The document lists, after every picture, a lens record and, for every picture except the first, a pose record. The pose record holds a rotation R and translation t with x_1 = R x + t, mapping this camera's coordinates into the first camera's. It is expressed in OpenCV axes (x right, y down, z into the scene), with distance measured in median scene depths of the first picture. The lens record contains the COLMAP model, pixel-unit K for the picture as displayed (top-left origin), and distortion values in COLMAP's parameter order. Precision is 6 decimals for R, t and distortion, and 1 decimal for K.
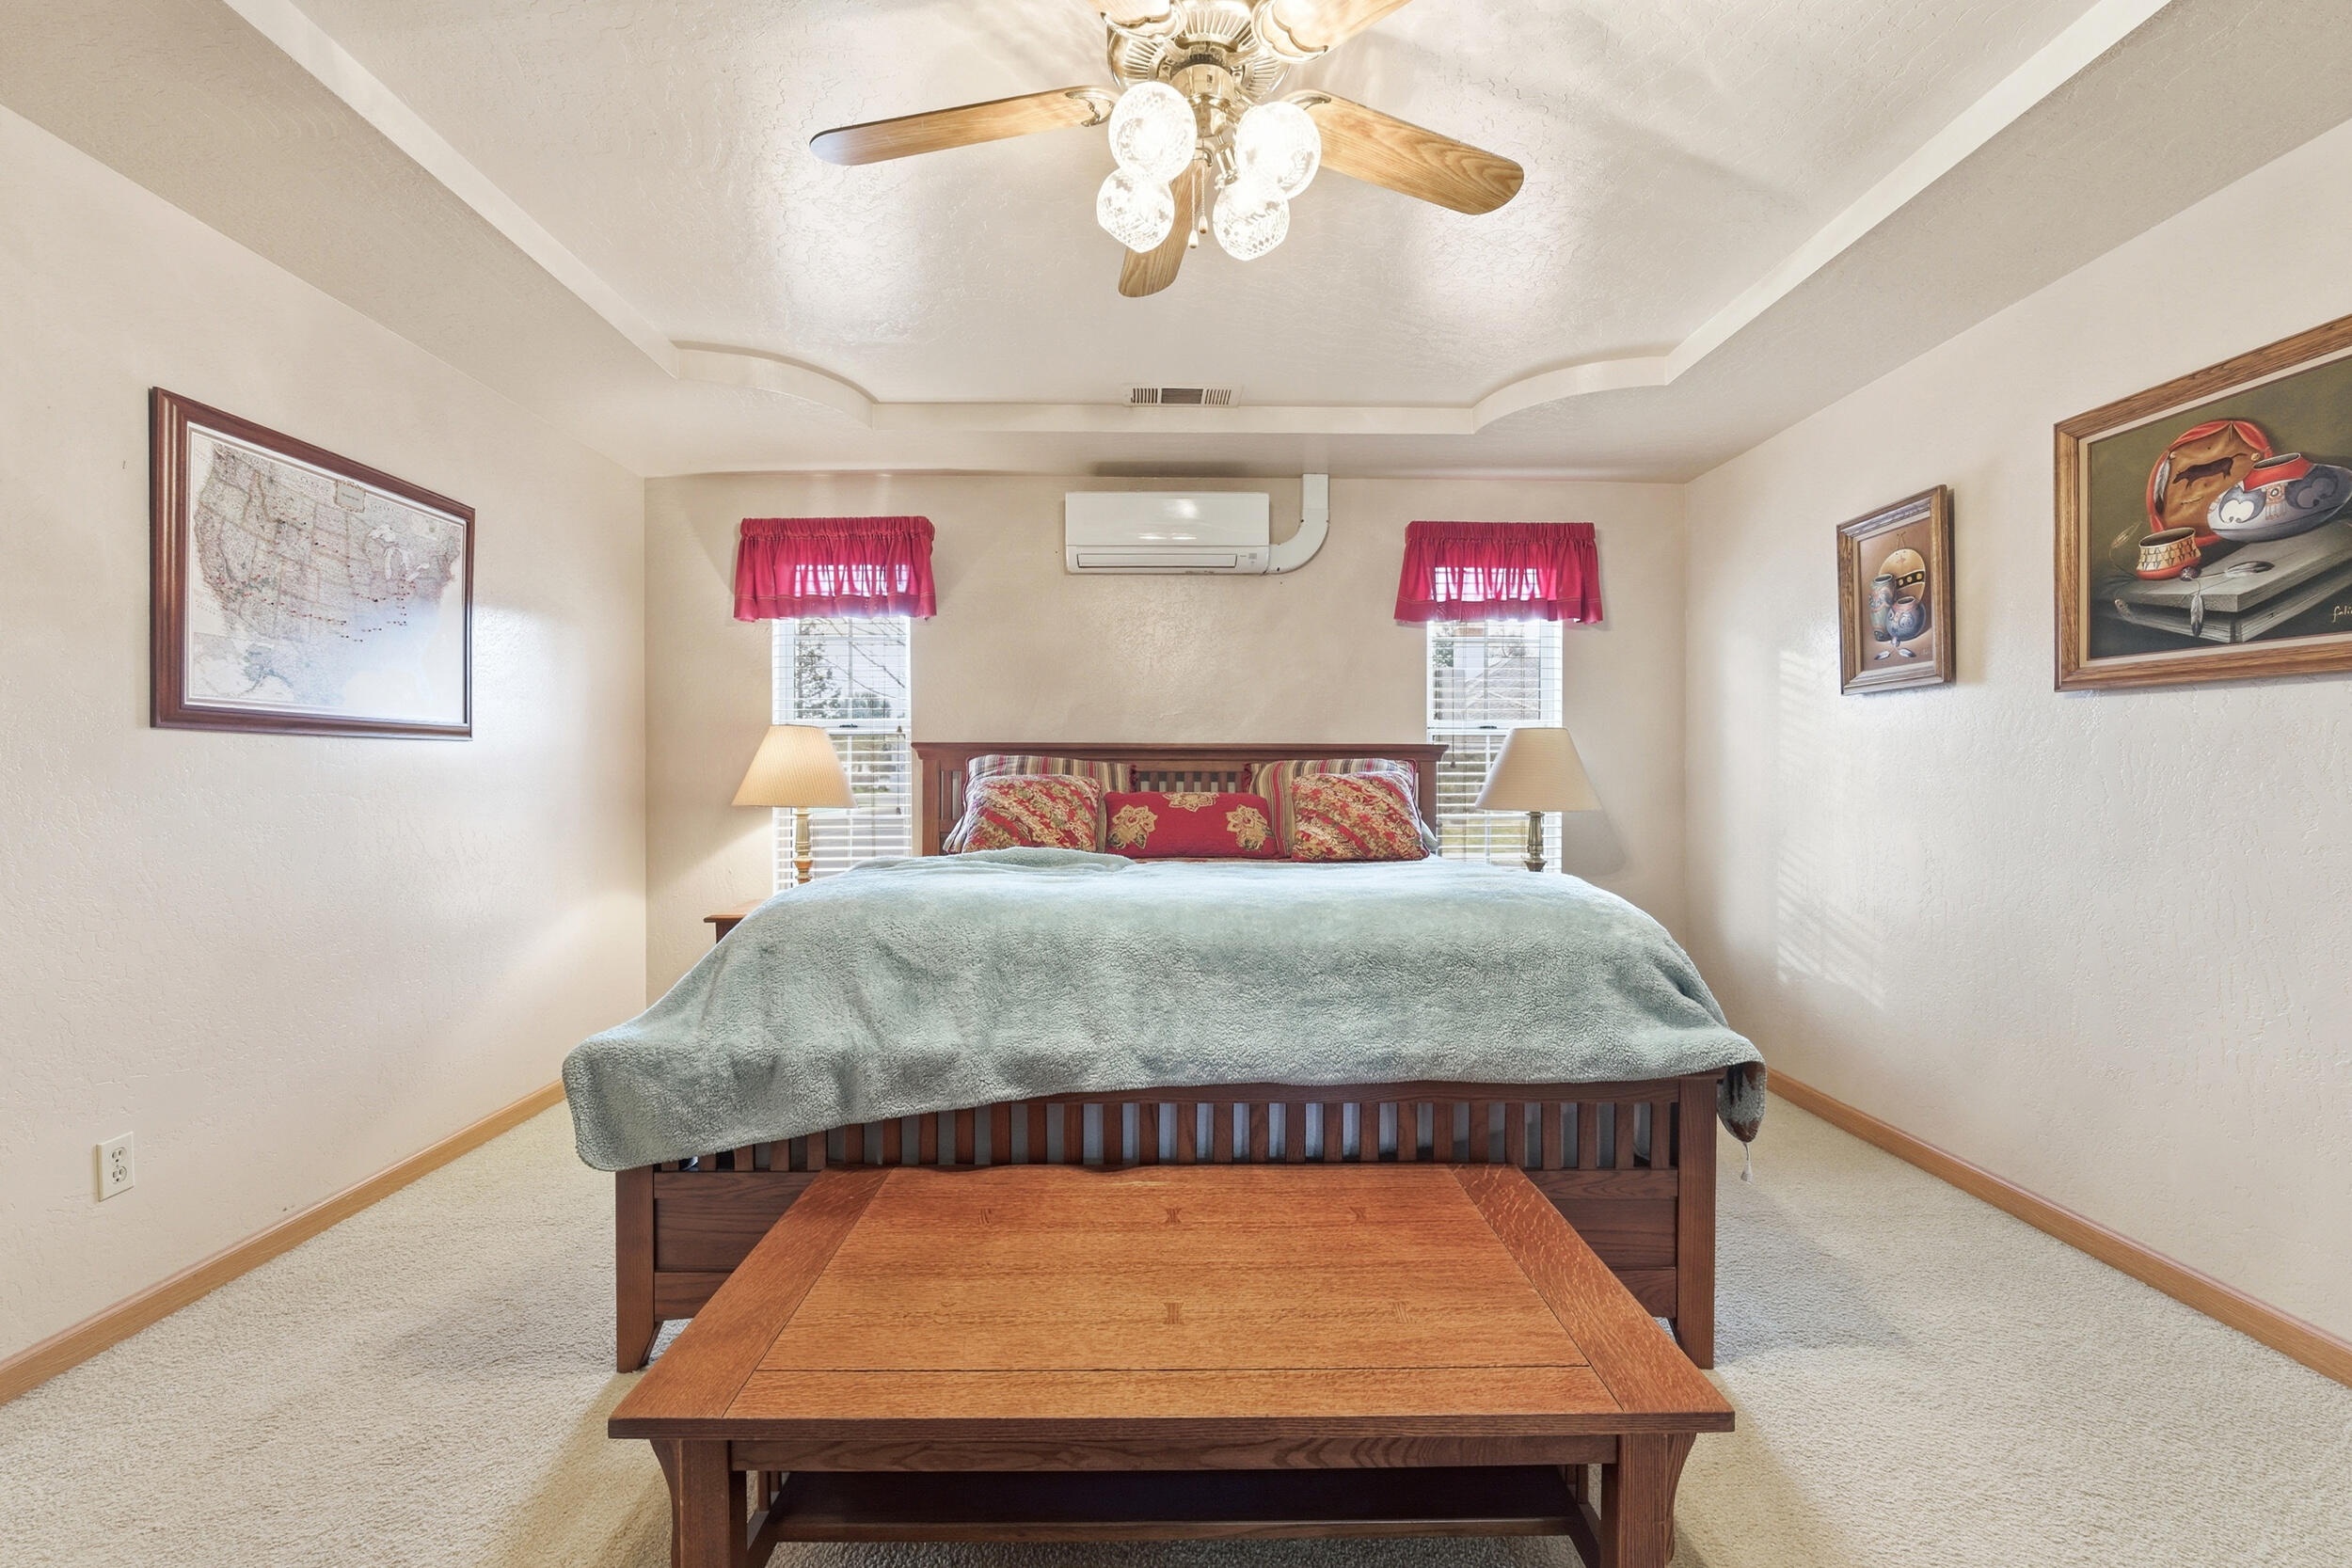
lens RADIAL K [[1062.7, 0, 1169.3], [0, 1062.7, 780.0], [0, 0, 1]] dist [-0.011350, 0.004058]
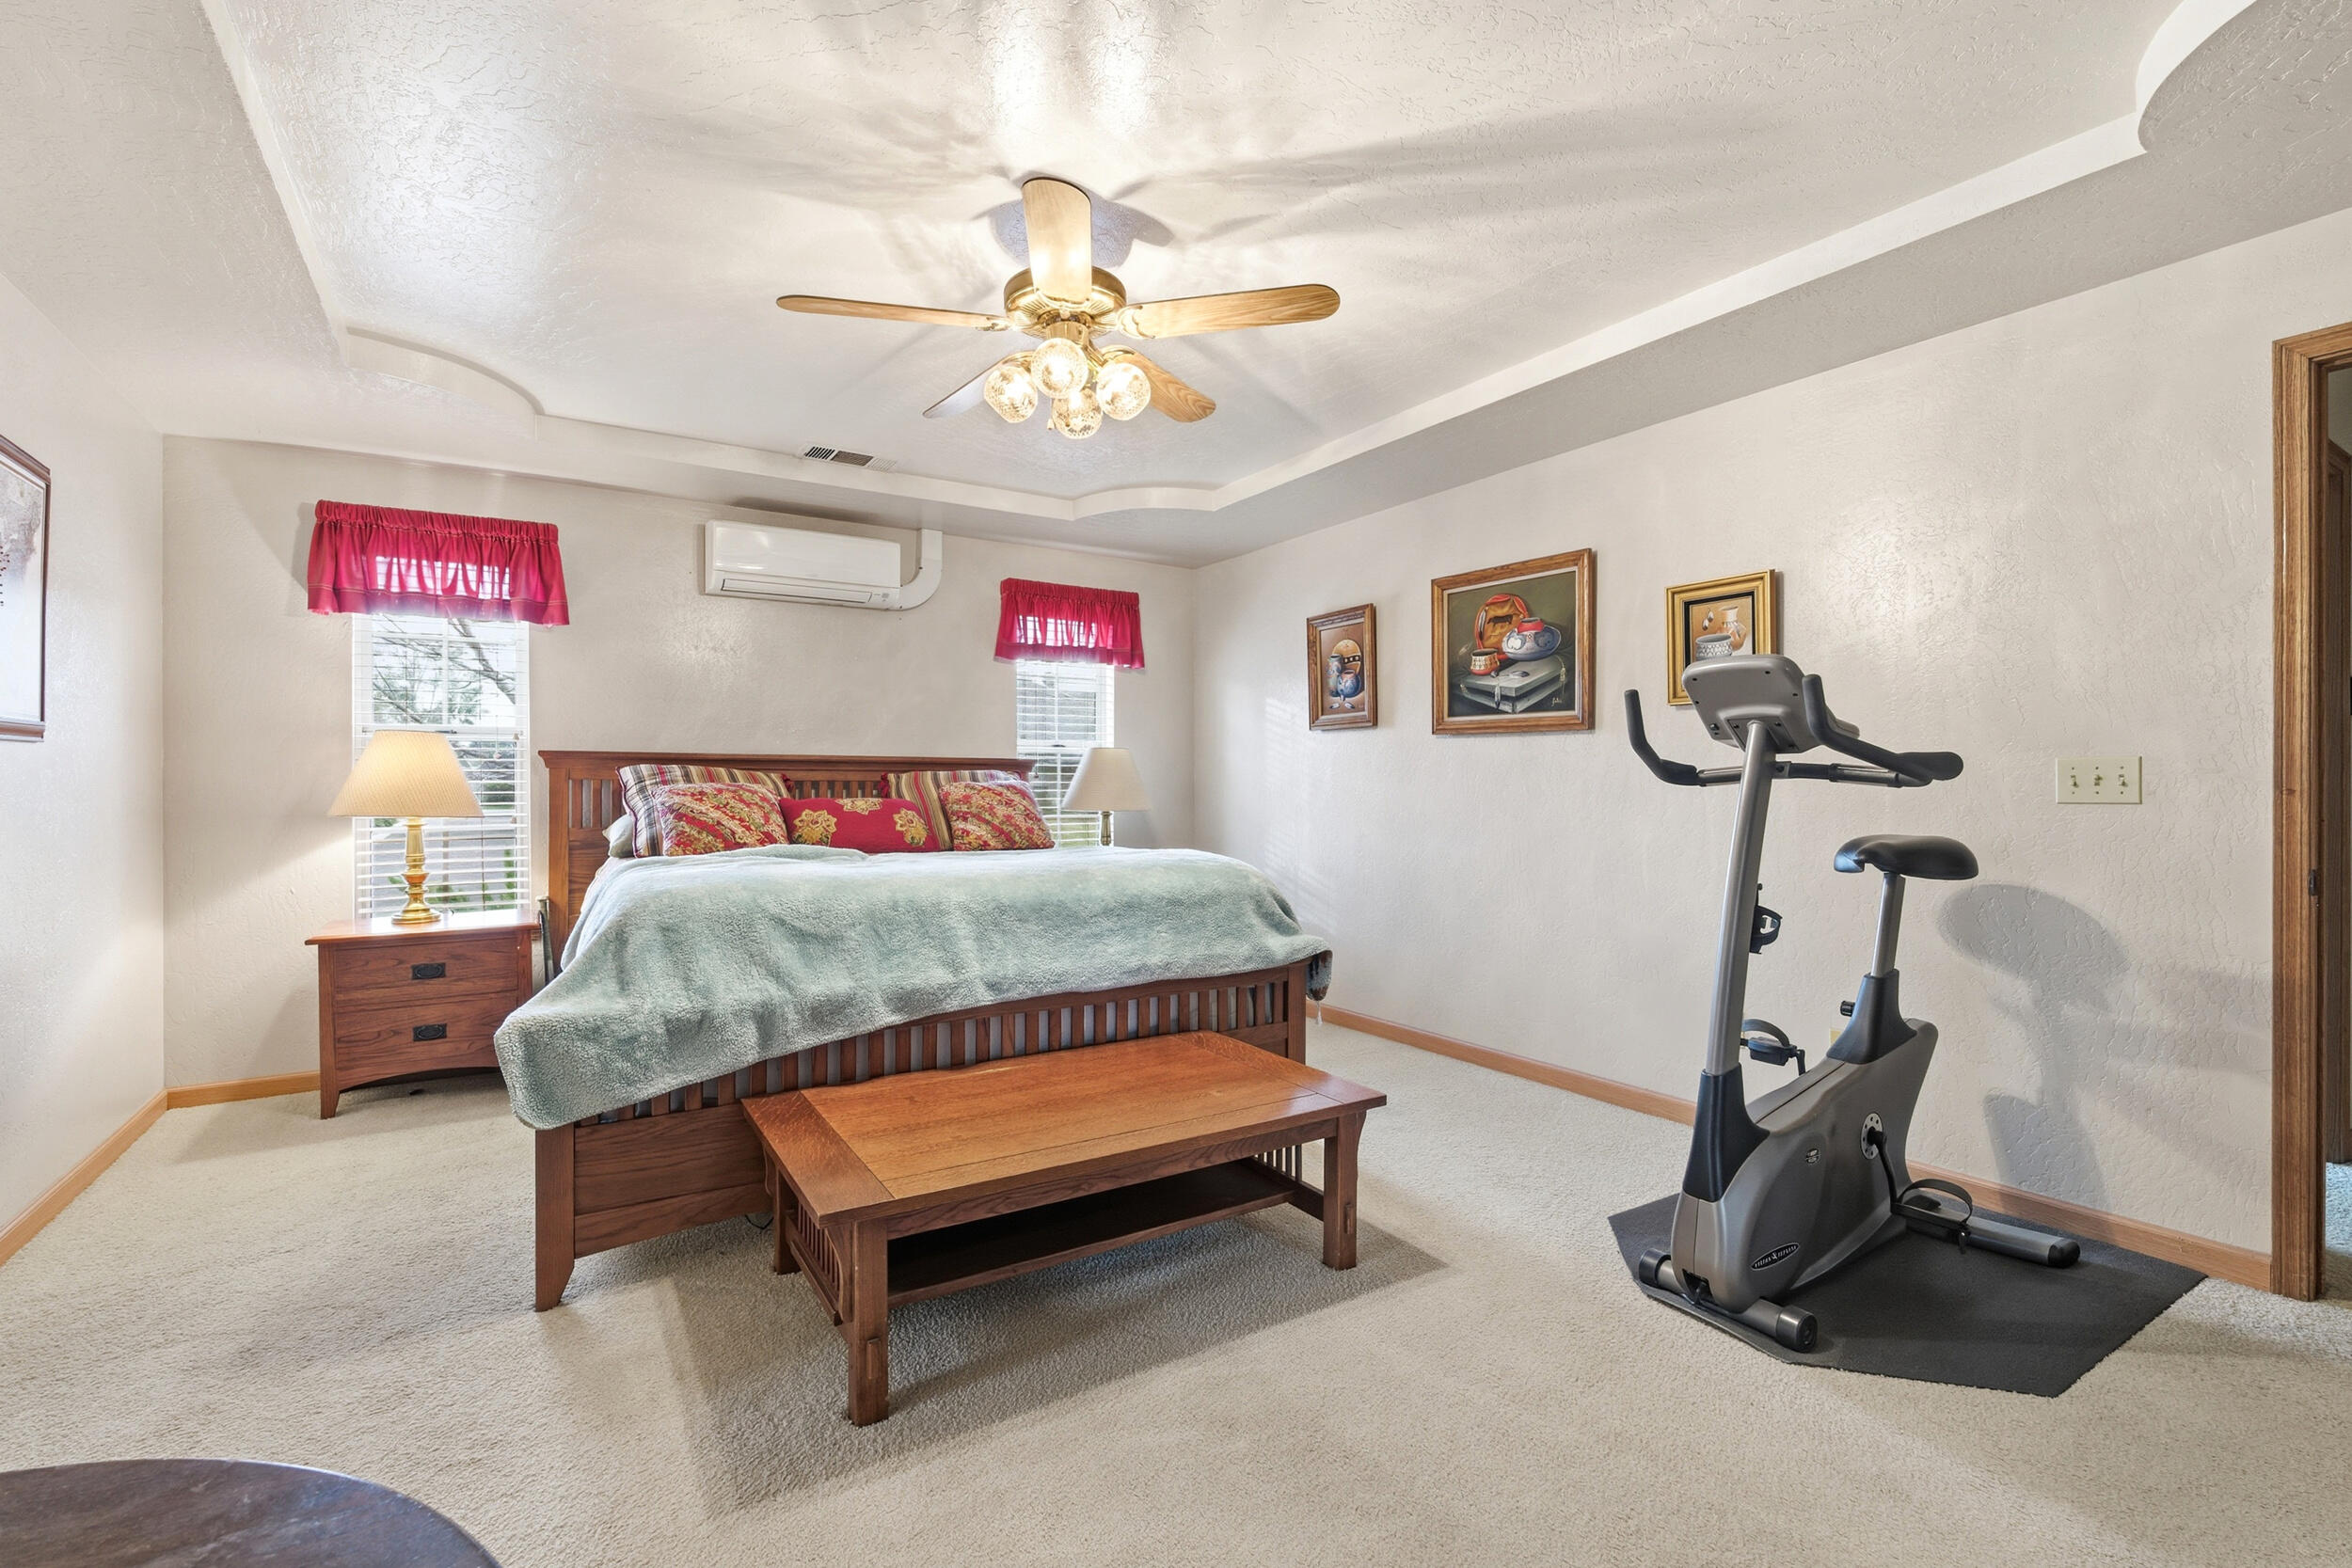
lens RADIAL K [[1062.7, 0, 1179.9], [0, 1062.7, 783.6], [0, 0, 1]] dist [-0.011350, 0.004058]
pose [[0.849423, 0.000465, 0.527713, -0.329925], [0.003193, 0.999977, -0.006020, 0.004215], [-0.527703, 0.006798, 0.849402, -0.196850]]
